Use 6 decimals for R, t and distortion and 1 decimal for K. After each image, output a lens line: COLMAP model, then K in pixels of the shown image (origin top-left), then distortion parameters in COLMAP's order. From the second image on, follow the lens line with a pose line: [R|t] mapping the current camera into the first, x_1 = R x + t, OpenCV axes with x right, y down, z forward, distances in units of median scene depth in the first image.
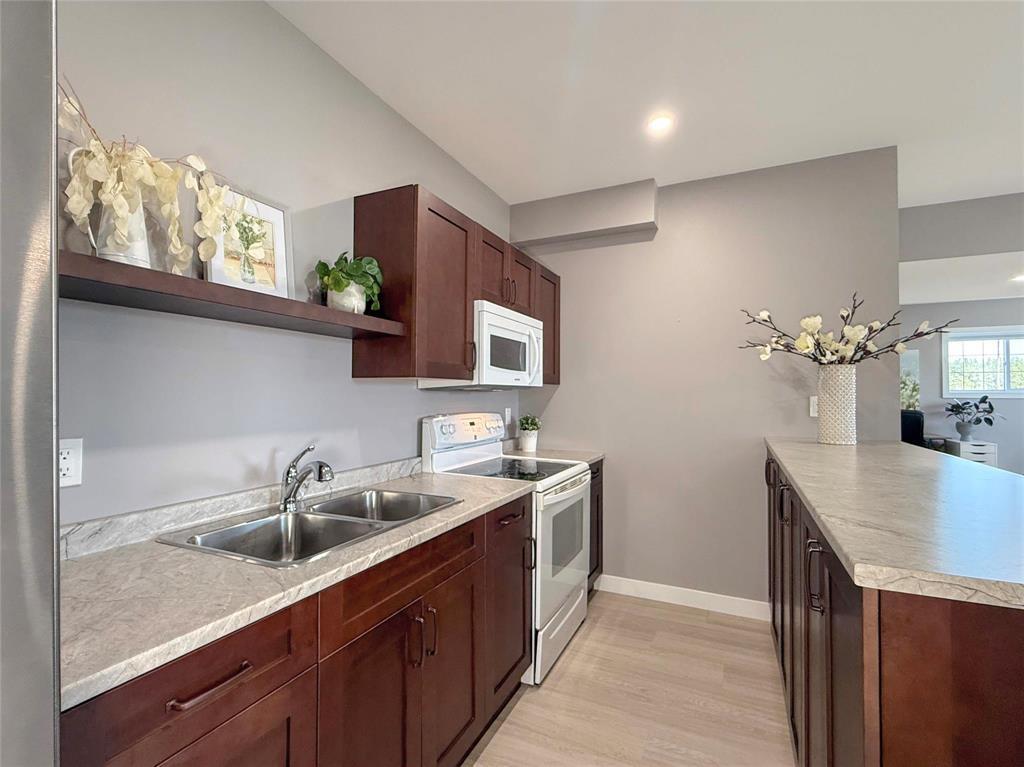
lens RADIAL K [[481.7, 0, 512.5], [0, 481.7, 389.0], [0, 0, 1]] dist [-0.001806, -0.000784]
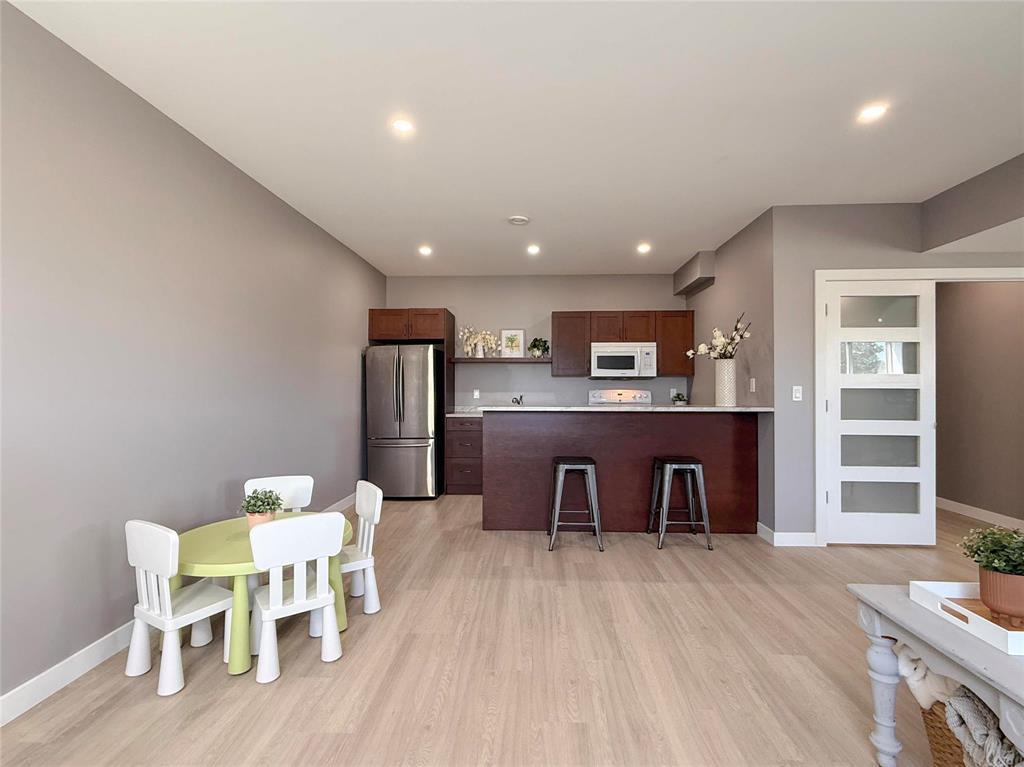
lens RADIAL K [[481.7, 0, 511.3], [0, 481.7, 385.4], [0, 0, 1]] dist [-0.001806, -0.000784]
pose [[0.368298, -0.012160, -0.929628, 2.847766], [0.014942, 0.999863, -0.007159, 0.065511], [0.929588, -0.011254, 0.368430, -0.403994]]
